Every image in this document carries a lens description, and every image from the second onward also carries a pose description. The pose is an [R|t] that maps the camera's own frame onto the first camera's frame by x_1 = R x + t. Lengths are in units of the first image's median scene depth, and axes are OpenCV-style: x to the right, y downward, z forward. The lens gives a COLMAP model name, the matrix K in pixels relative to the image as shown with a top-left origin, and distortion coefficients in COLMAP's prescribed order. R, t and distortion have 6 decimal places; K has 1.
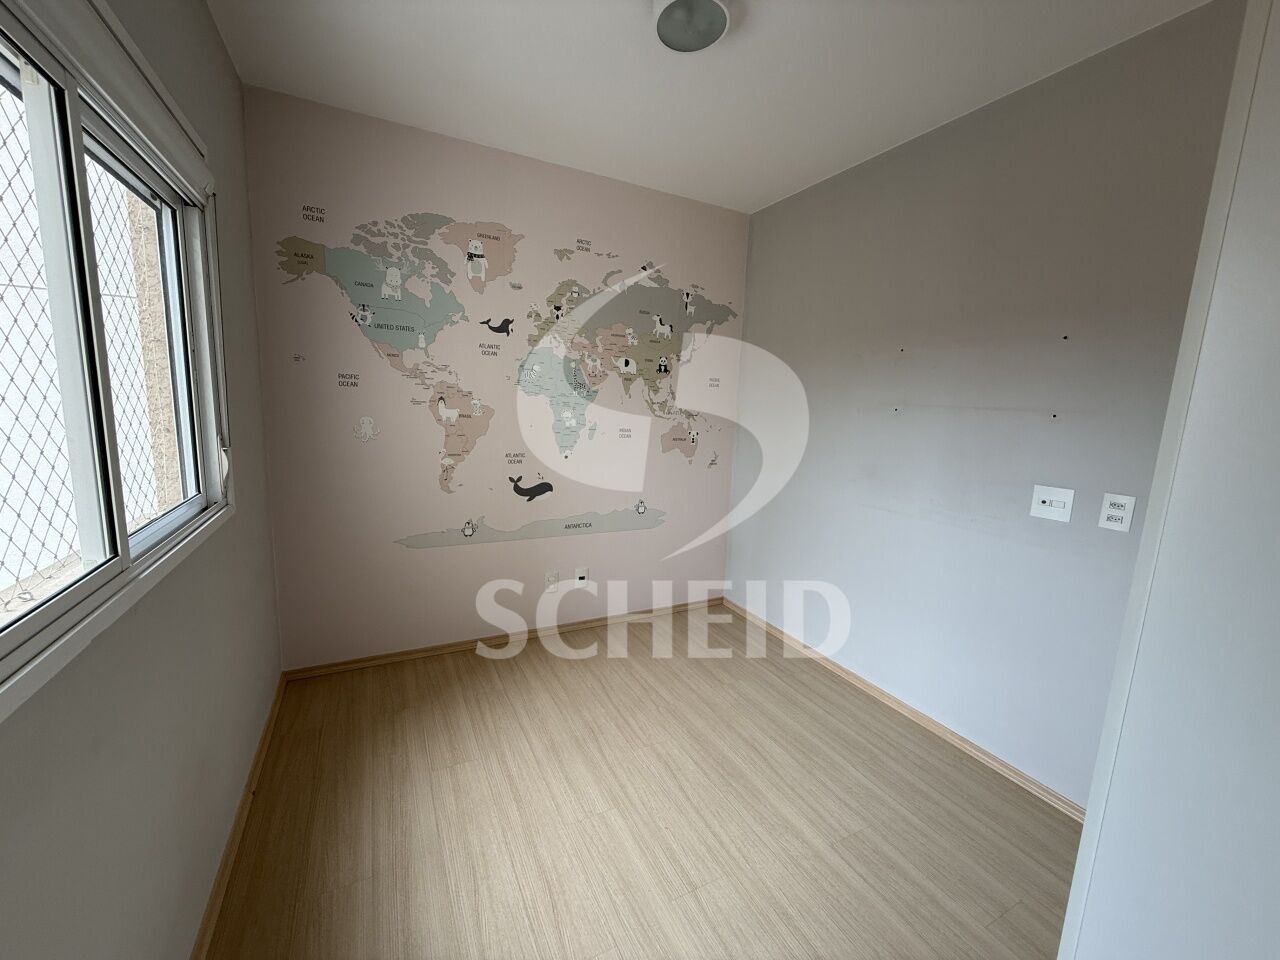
lens RADIAL K [[505.2, 0, 636.7], [0, 505.2, 480.2], [0, 0, 1]] dist [0.002082, -0.003586]
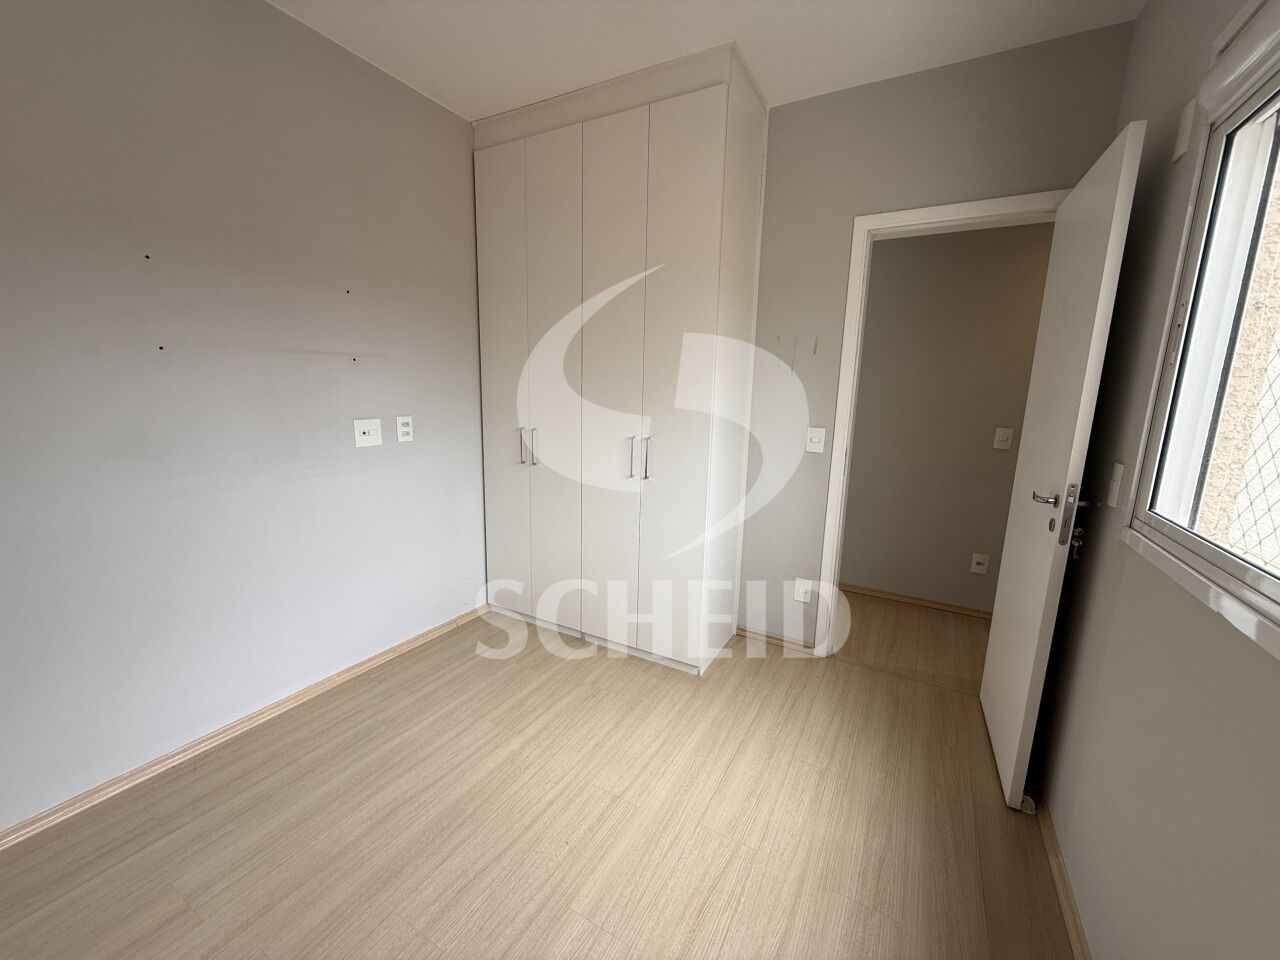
lens RADIAL K [[505.2, 0, 636.7], [0, 505.2, 480.2], [0, 0, 1]] dist [0.002082, -0.003586]
pose [[-0.546401, -0.206502, 0.811667, -0.566850], [0.080842, 0.951598, 0.296524, -0.160948], [-0.833613, 0.227638, -0.503260, 1.143624]]
